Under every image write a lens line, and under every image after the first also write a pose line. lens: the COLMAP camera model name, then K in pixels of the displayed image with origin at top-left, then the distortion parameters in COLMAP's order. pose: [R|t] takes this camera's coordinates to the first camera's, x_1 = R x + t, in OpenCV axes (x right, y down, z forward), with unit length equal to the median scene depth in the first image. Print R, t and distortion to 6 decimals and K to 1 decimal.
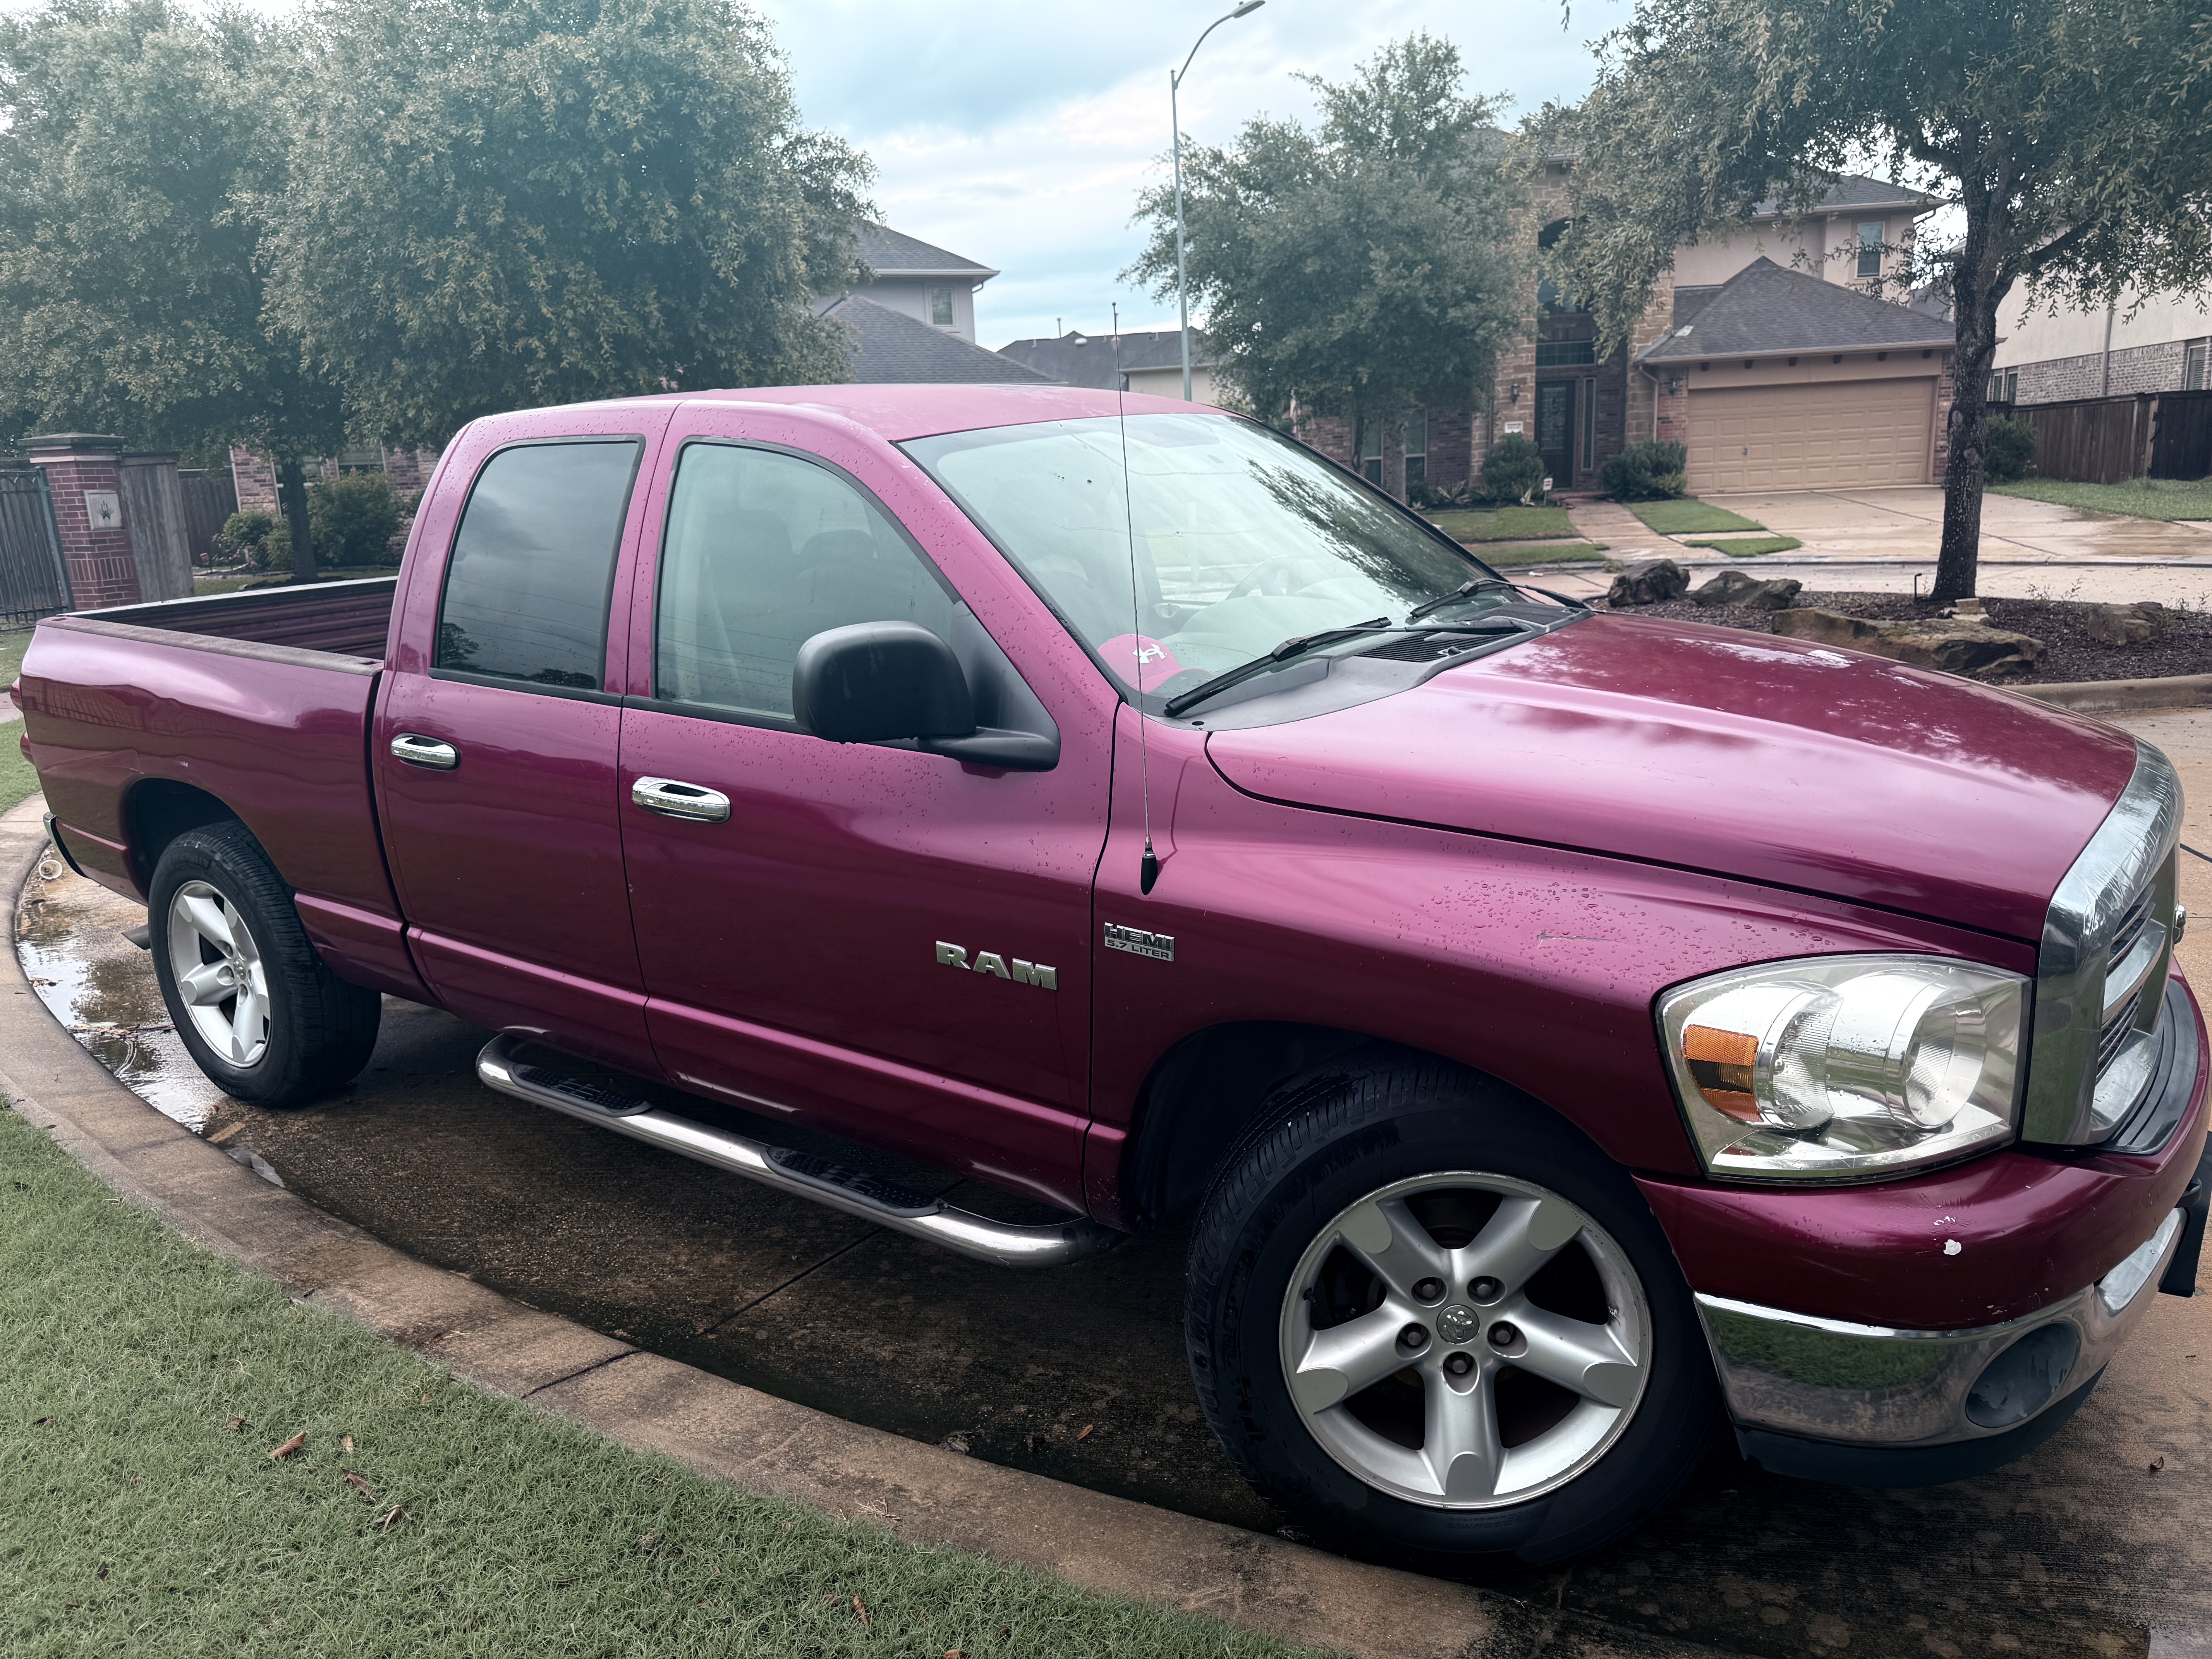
lens RADIAL K [[1551.6, 0, 1103.9], [0, 1551.6, 838.3], [0, 0, 1]] dist [0.028985, -0.037456]
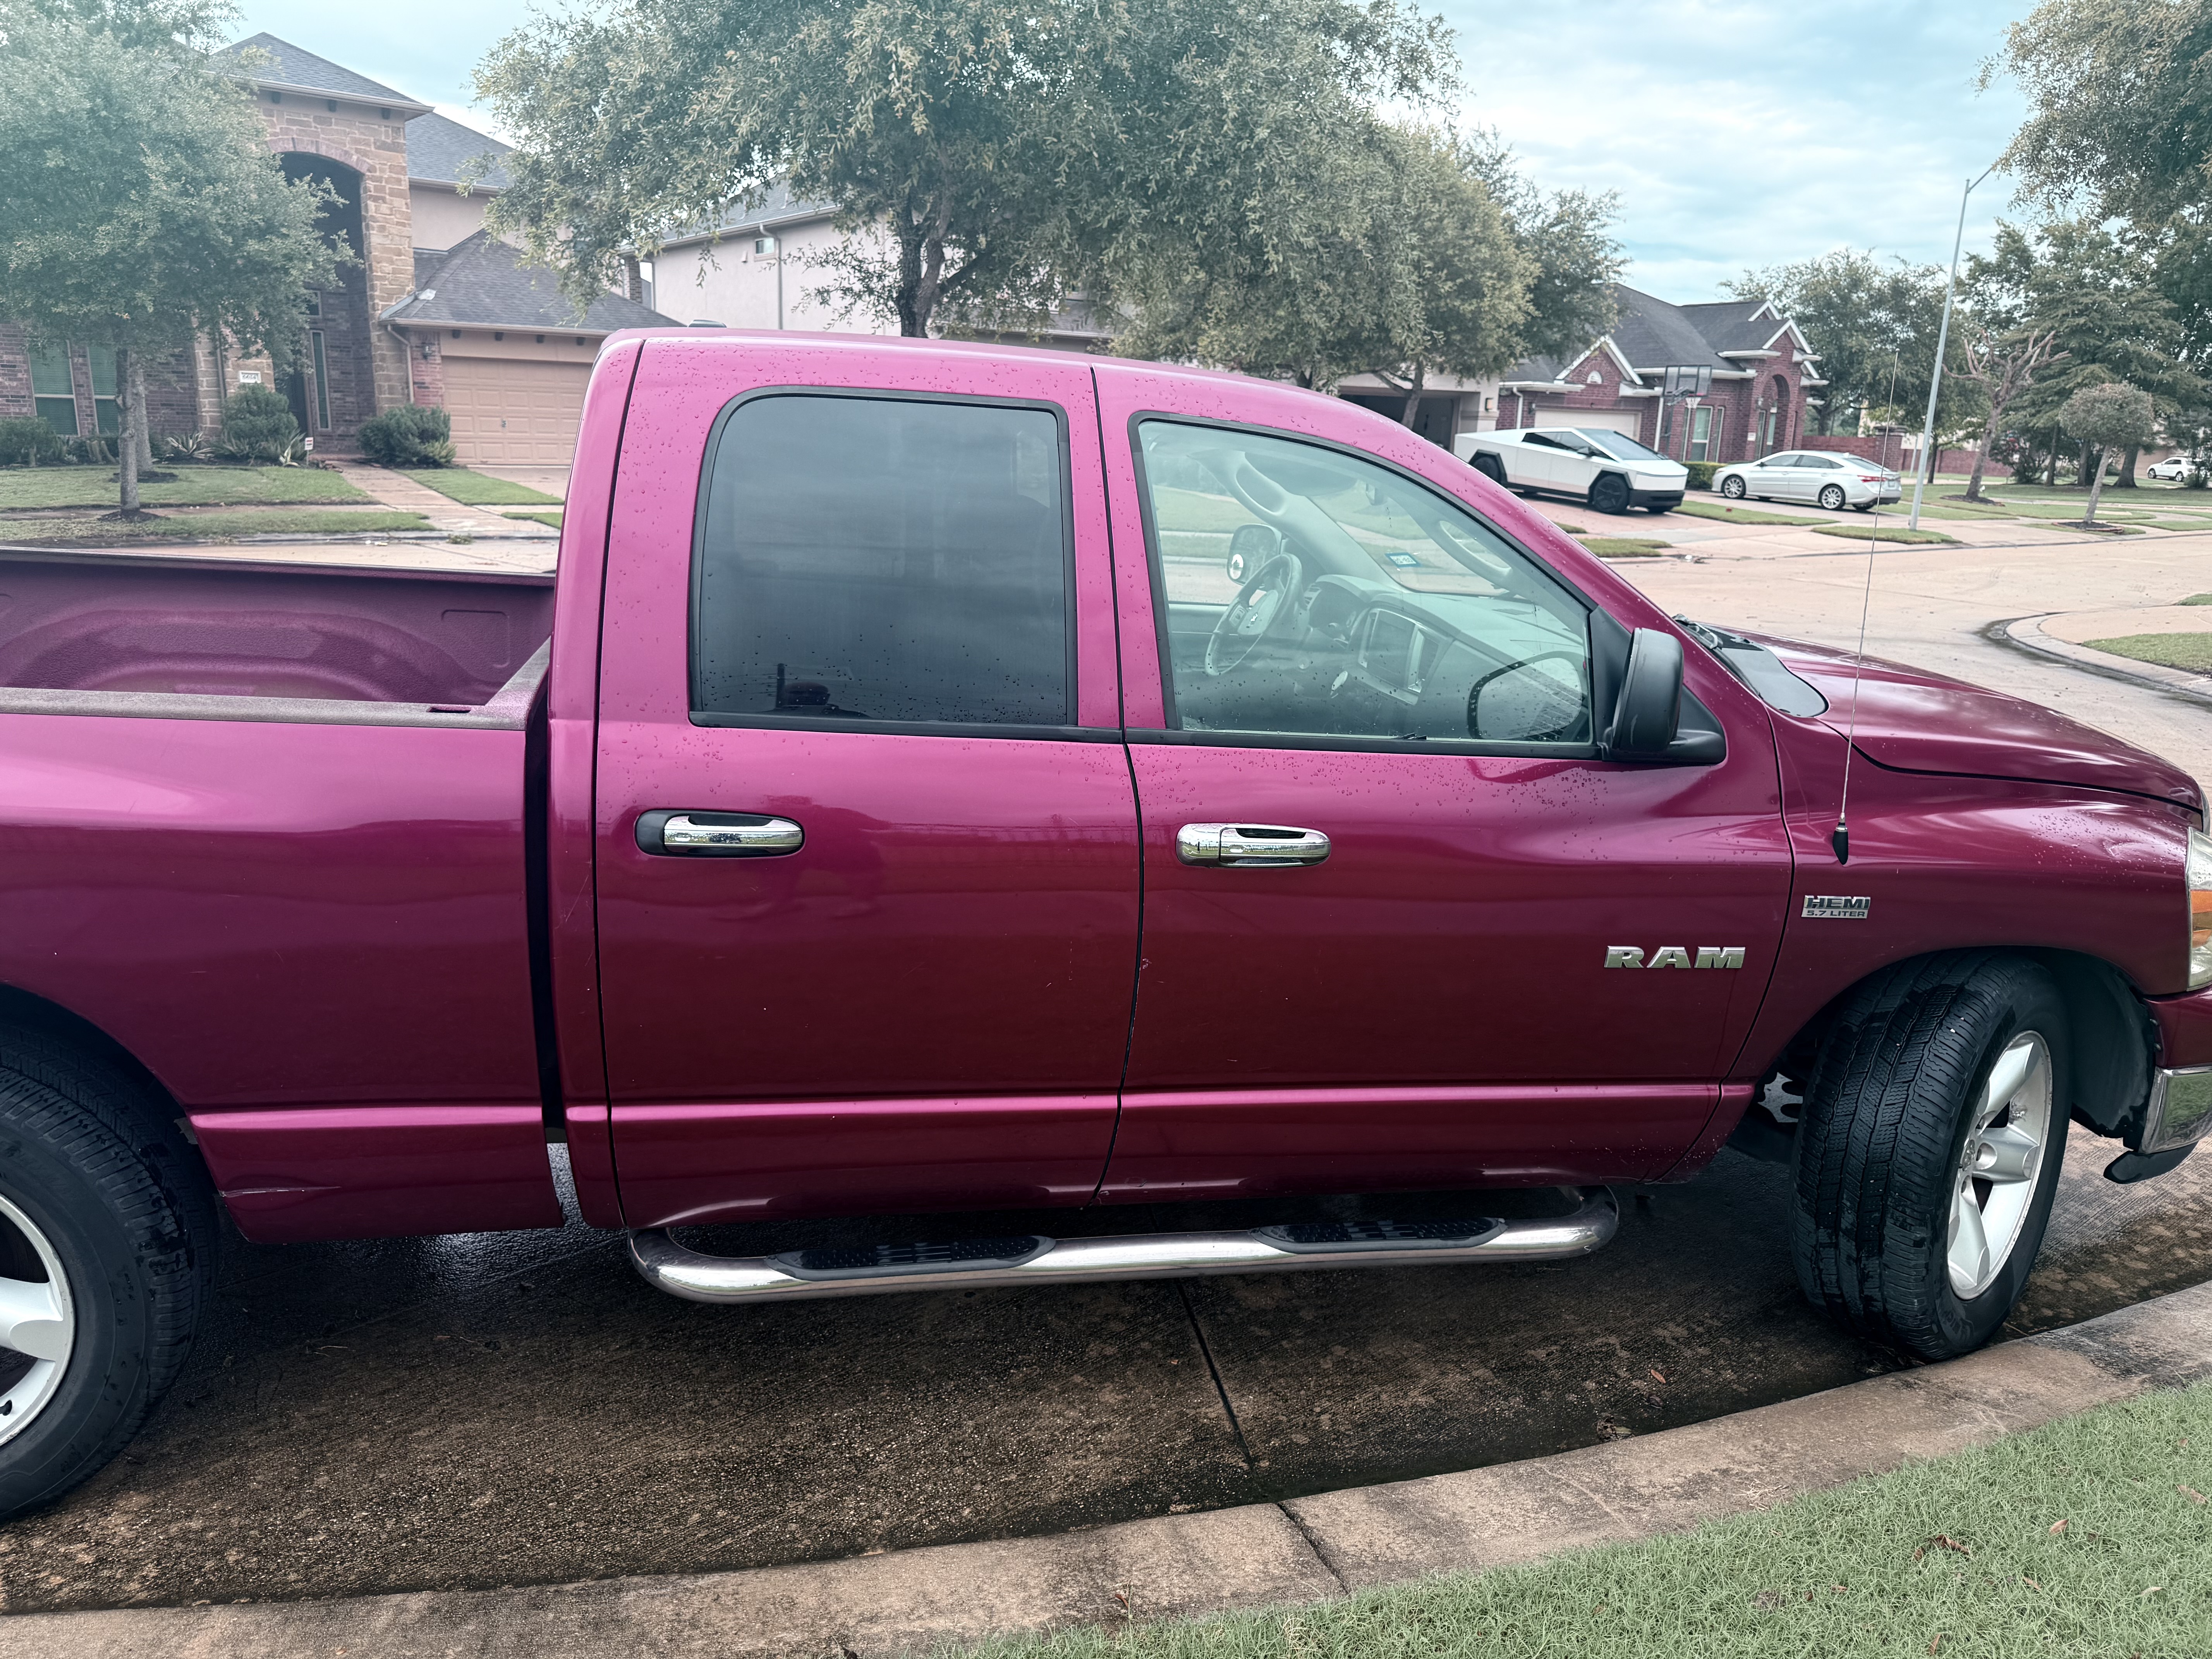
lens RADIAL K [[1551.6, 0, 1087.7], [0, 1551.6, 817.2], [0, 0, 1]] dist [0.028985, -0.037456]
pose [[0.682094, -0.110065, 0.722934, -0.123666], [0.105172, 0.993095, 0.051965, -0.012355], [-0.723662, 0.040587, 0.688960, 0.063447]]
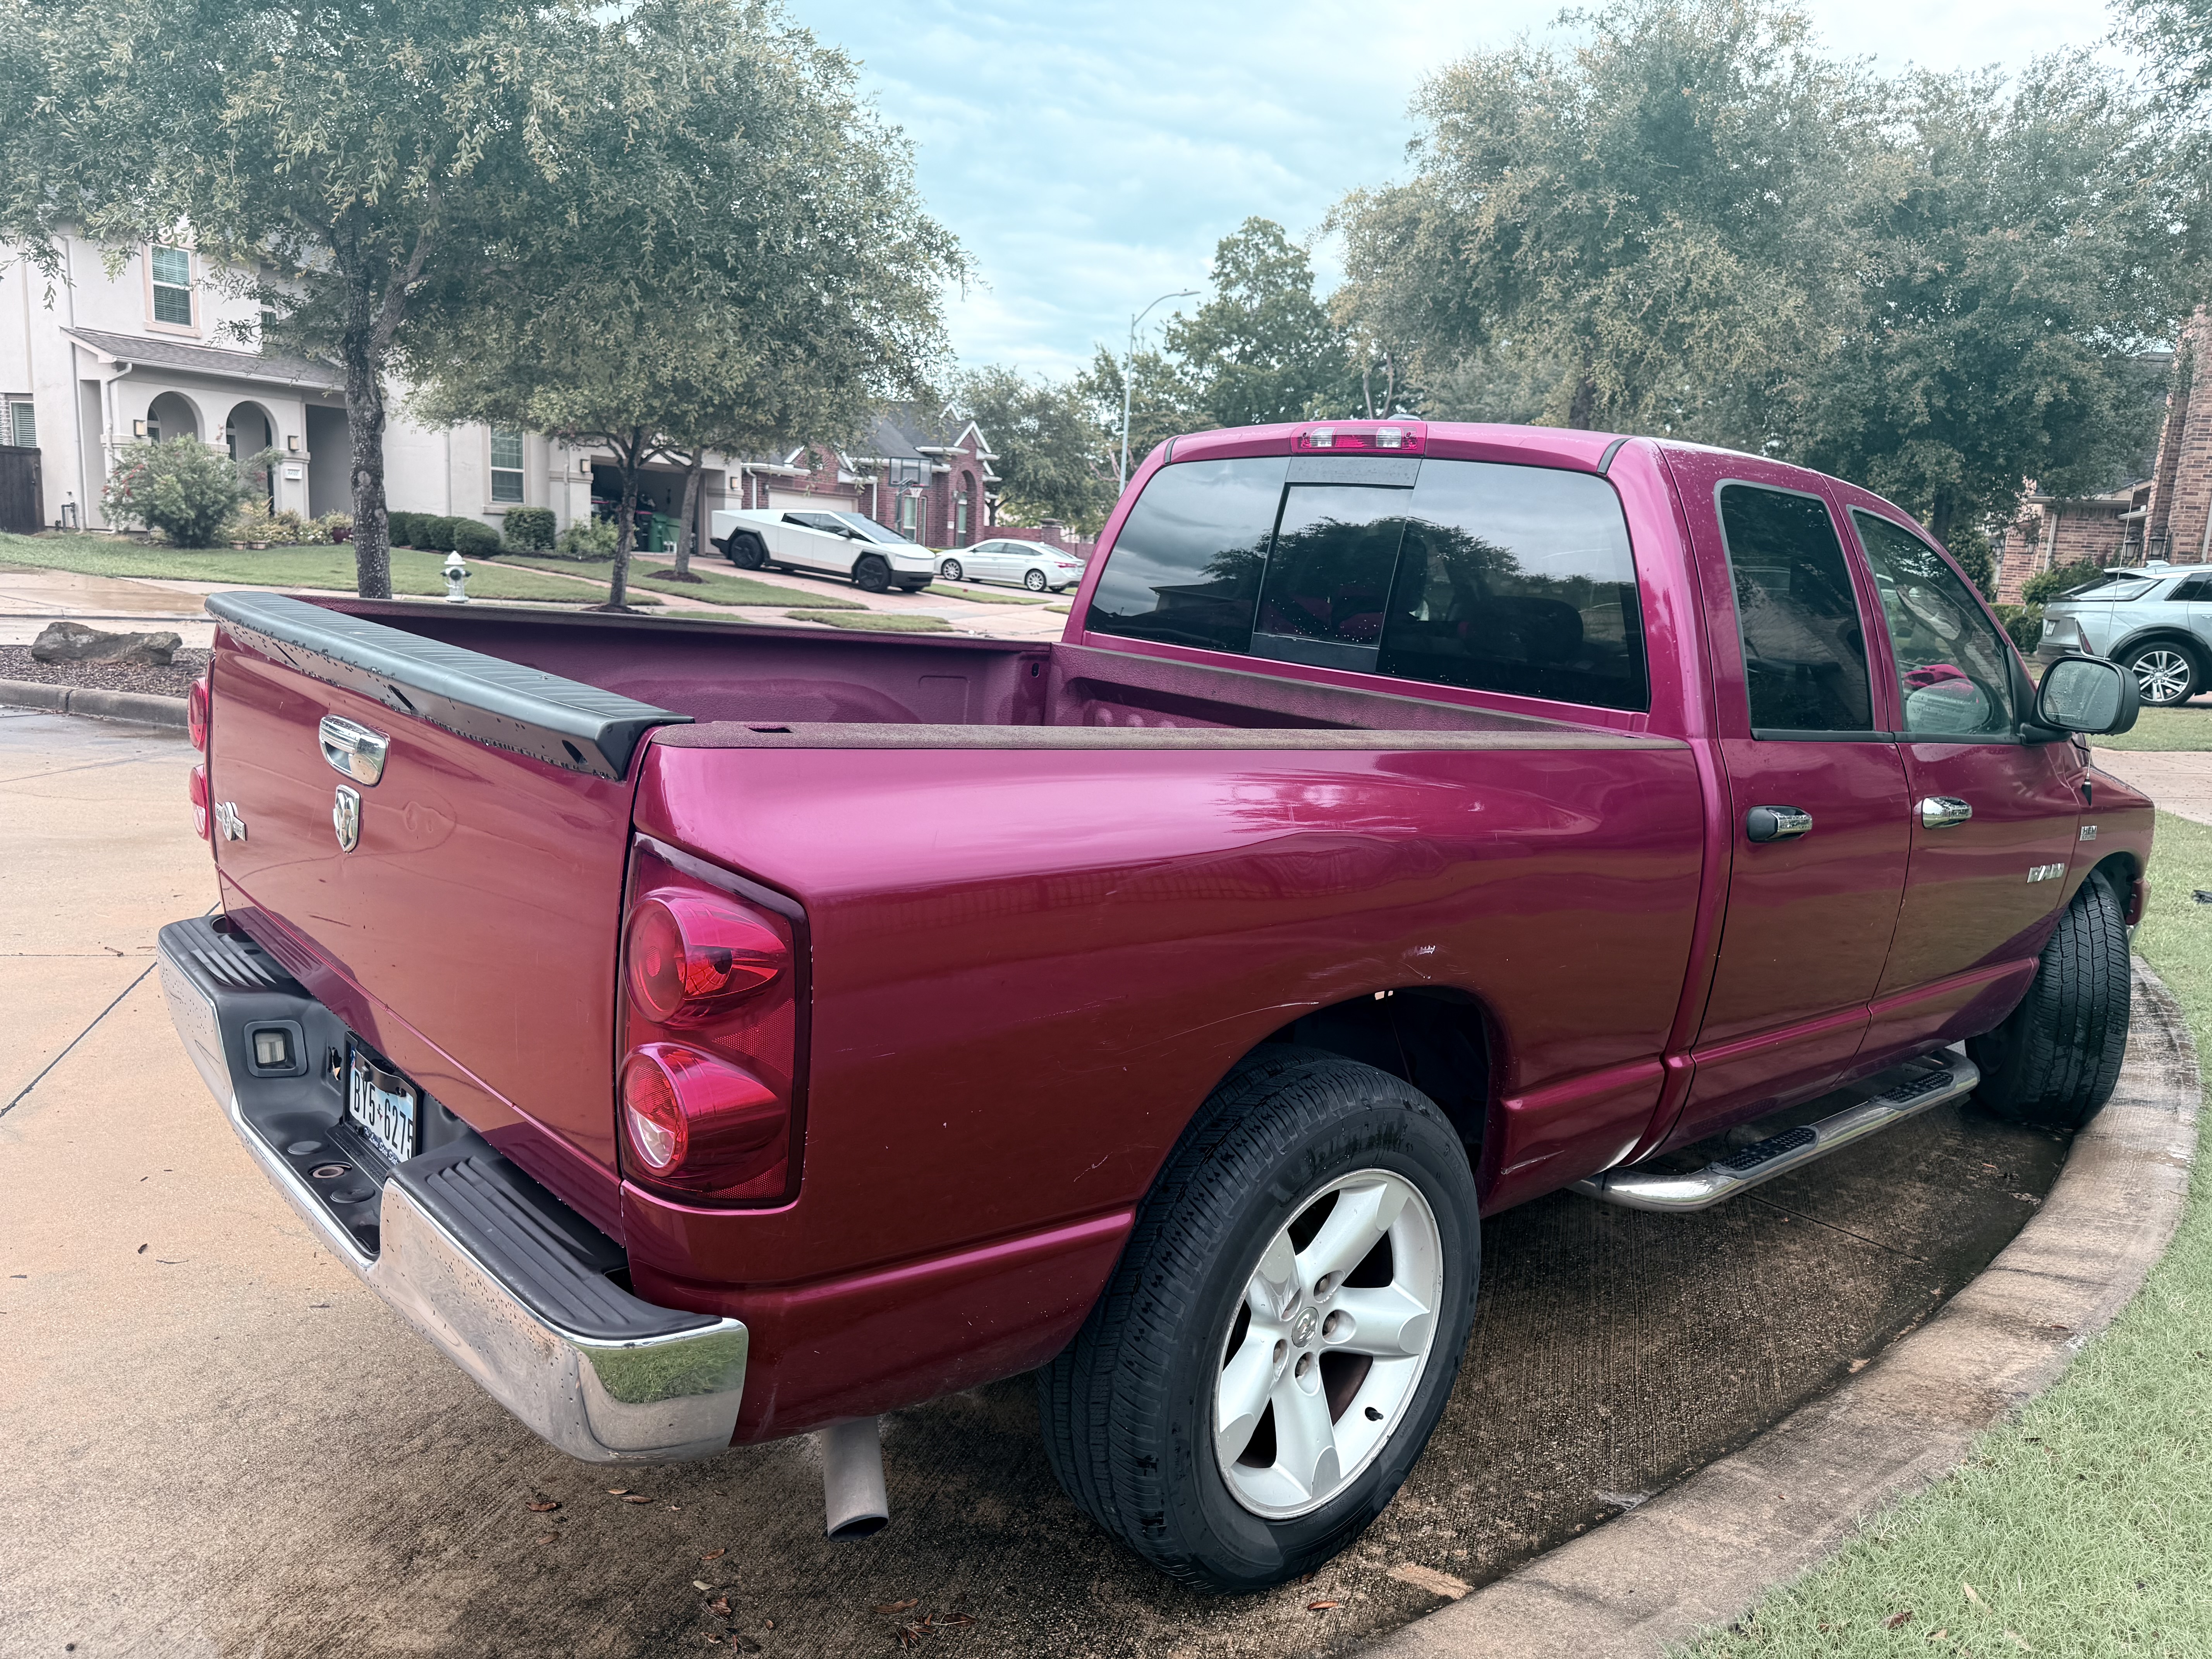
lens RADIAL K [[1551.6, 0, 1115.7], [0, 1551.6, 852.7], [0, 0, 1]] dist [0.028985, -0.037456]
pose [[0.205652, -0.127479, 0.970287, -0.207926], [0.152695, 0.983516, 0.096854, -0.027892], [-0.966639, 0.128240, 0.221727, 0.177953]]
